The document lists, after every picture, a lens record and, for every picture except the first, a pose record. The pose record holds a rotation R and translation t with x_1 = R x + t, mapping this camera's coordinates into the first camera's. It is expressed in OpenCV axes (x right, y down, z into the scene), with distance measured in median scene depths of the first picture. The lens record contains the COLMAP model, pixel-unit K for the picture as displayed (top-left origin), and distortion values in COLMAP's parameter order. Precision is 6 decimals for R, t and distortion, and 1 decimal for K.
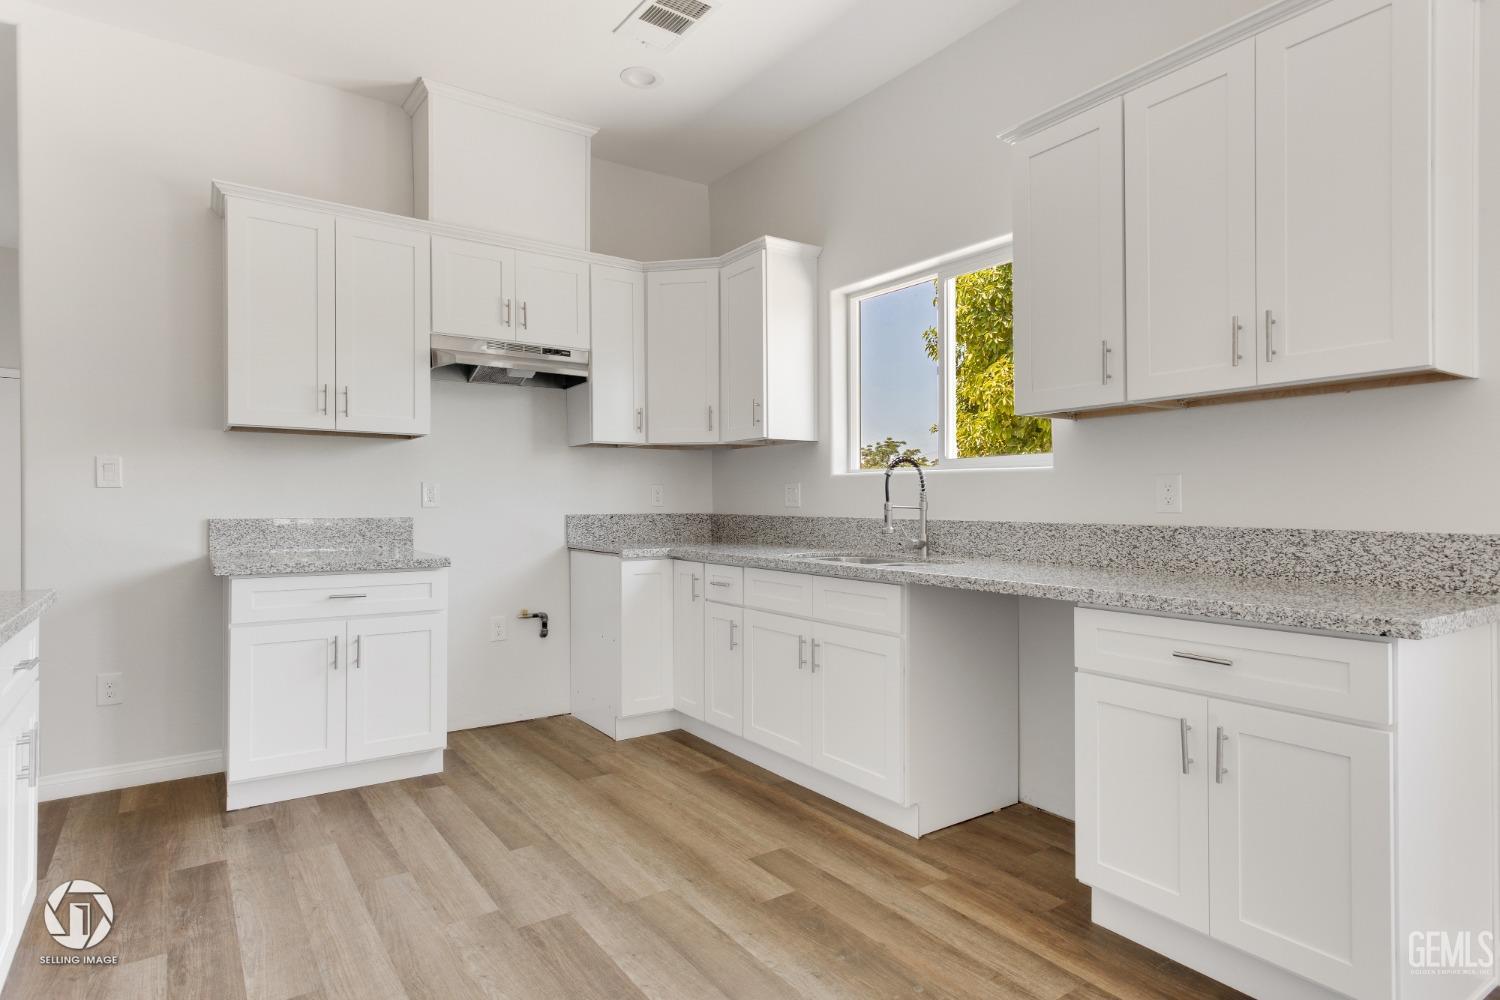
lens RADIAL K [[805.6, 0, 750.7], [0, 805.6, 510.3], [0, 0, 1]] dist [-0.003378, 0.001496]
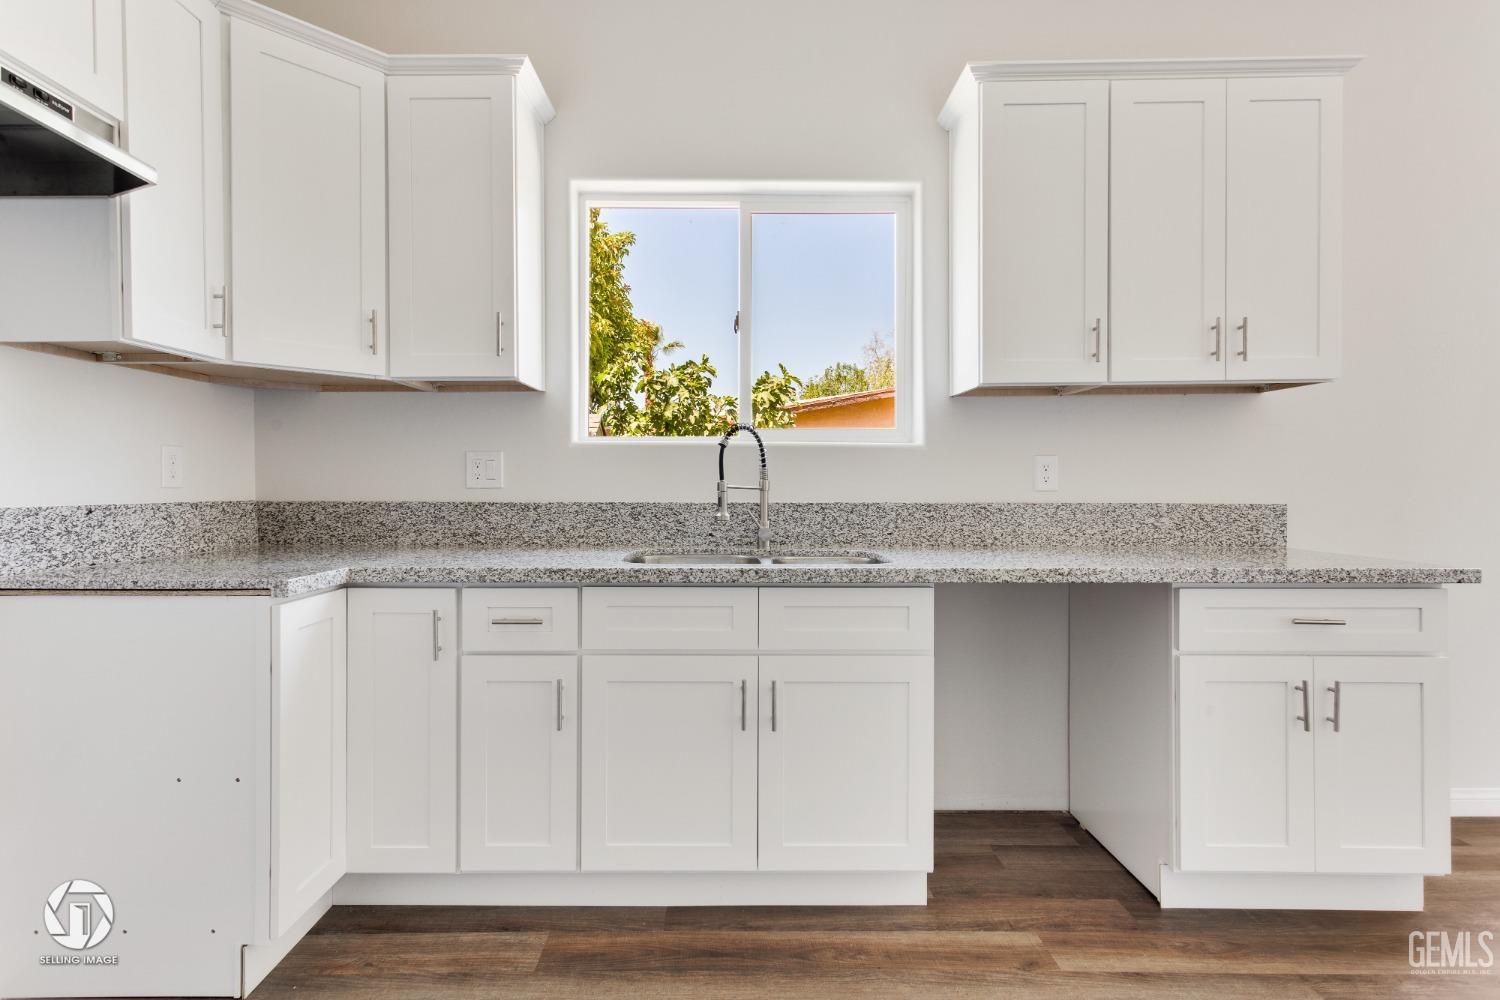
lens RADIAL K [[725.6, 0, 746.8], [0, 725.6, 490.6], [0, 0, 1]] dist [0.002115, 0.000629]
pose [[0.572133, -0.005071, 0.820145, -0.416313], [0.008229, 0.999966, 0.000442, -0.001052], [-0.820120, 0.006497, 0.572155, 0.640568]]
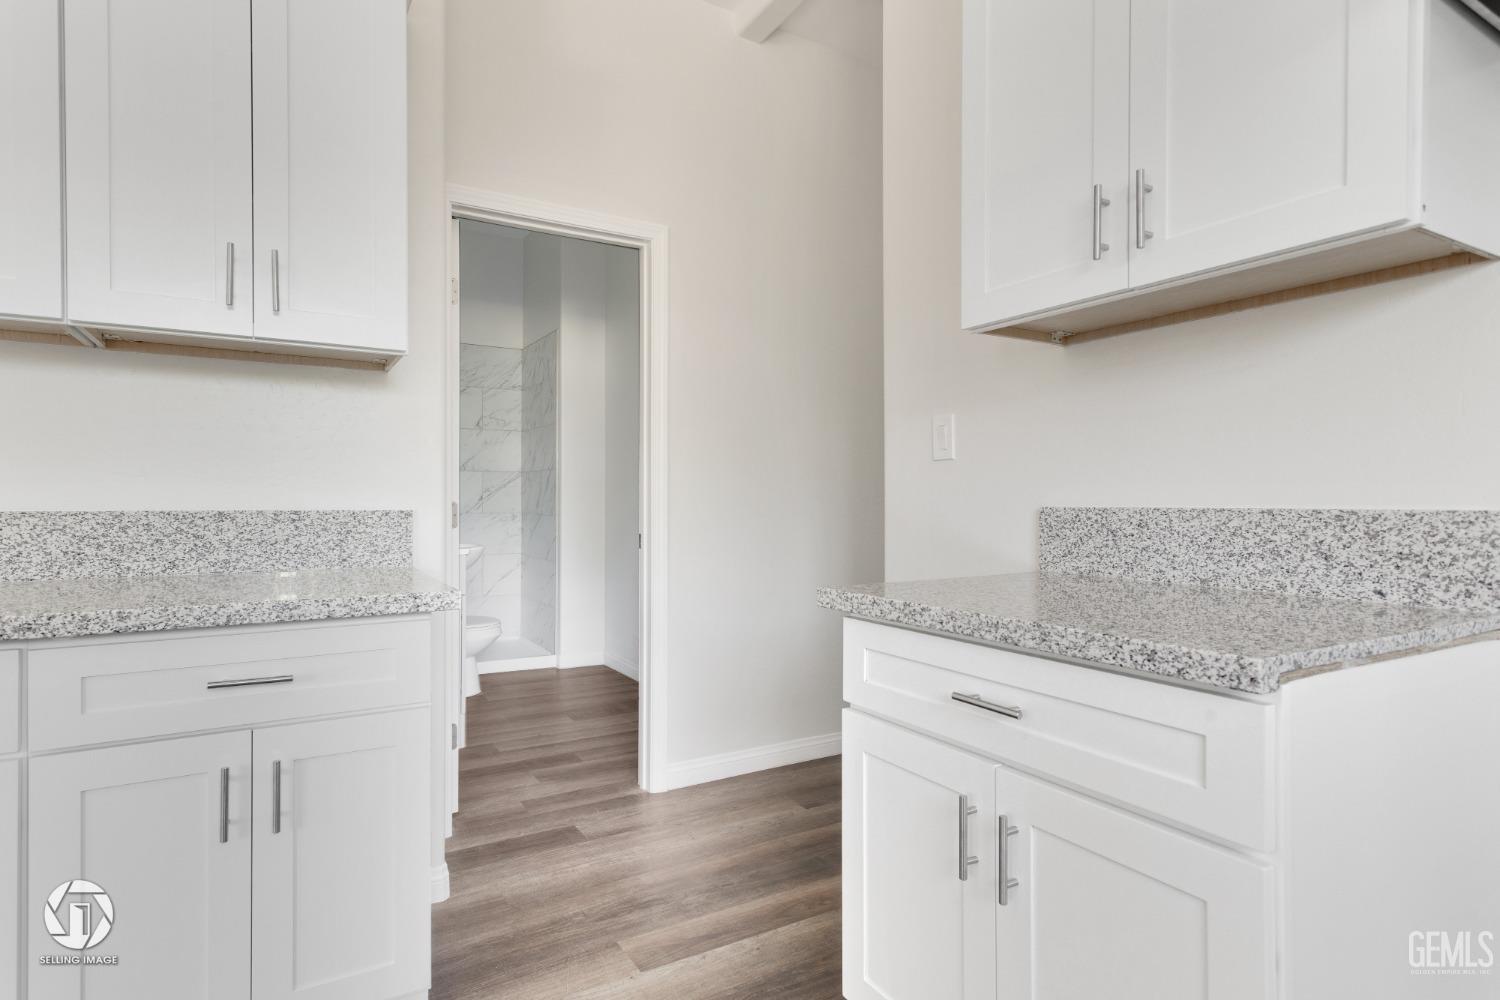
lens RADIAL K [[786.9, 0, 750.0], [0, 786.9, 500.0], [0, 0, 1]] dist [0.034671, 0.000969]
pose [[-0.088670, -0.004337, -0.996052, -0.104540], [-0.006499, 0.999972, -0.003776, 0.009404], [0.996040, 0.006138, -0.088695, 0.895500]]
